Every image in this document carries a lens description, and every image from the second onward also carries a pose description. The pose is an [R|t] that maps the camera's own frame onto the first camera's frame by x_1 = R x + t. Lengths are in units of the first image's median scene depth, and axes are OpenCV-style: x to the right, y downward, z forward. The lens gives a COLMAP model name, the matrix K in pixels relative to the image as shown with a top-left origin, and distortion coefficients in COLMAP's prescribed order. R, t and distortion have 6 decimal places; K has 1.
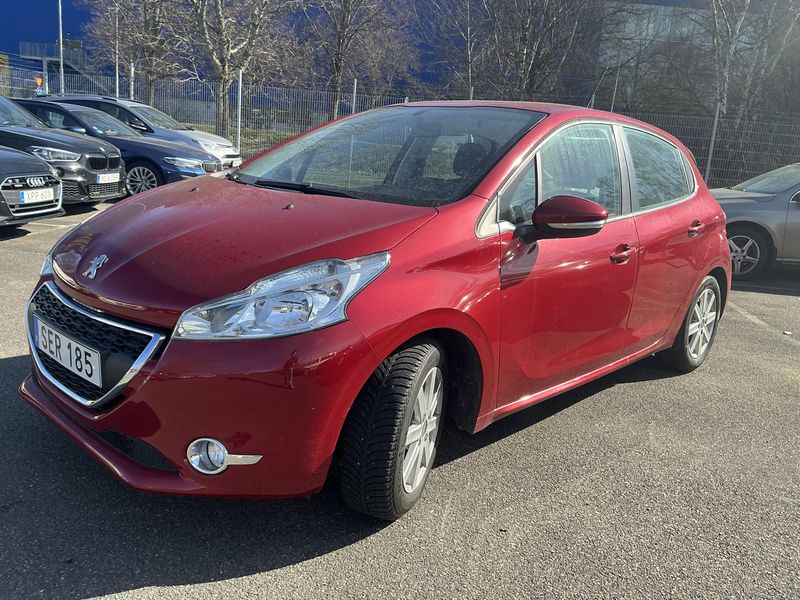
lens RADIAL K [[650.6, 0, 396.9], [0, 650.6, 297.0], [0, 0, 1]] dist [0.049448, -0.111070]
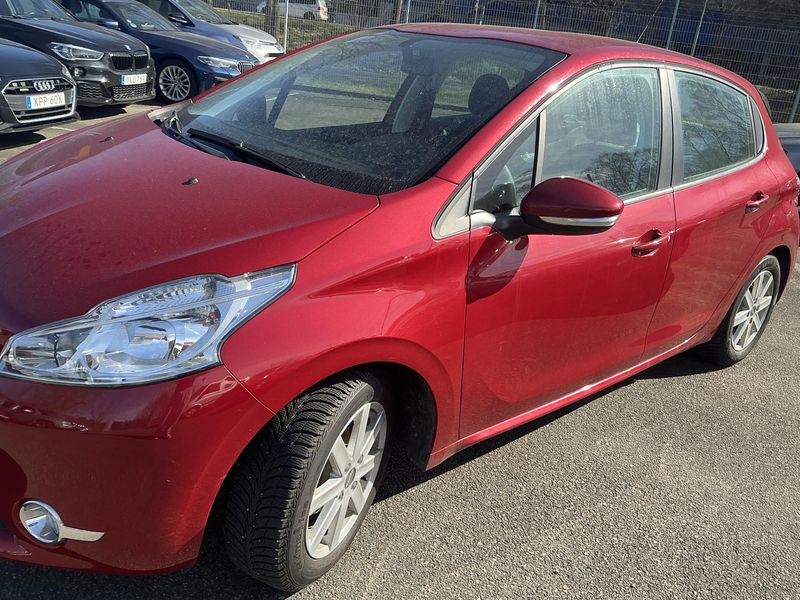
lens RADIAL K [[650.6, 0, 403.9], [0, 650.6, 298.0], [0, 0, 1]] dist [0.049448, -0.111070]
pose [[0.995041, 0.066413, -0.074052, 0.113161], [-0.054873, 0.987428, 0.148241, -0.100719], [0.082966, -0.143442, 0.986175, 0.190586]]
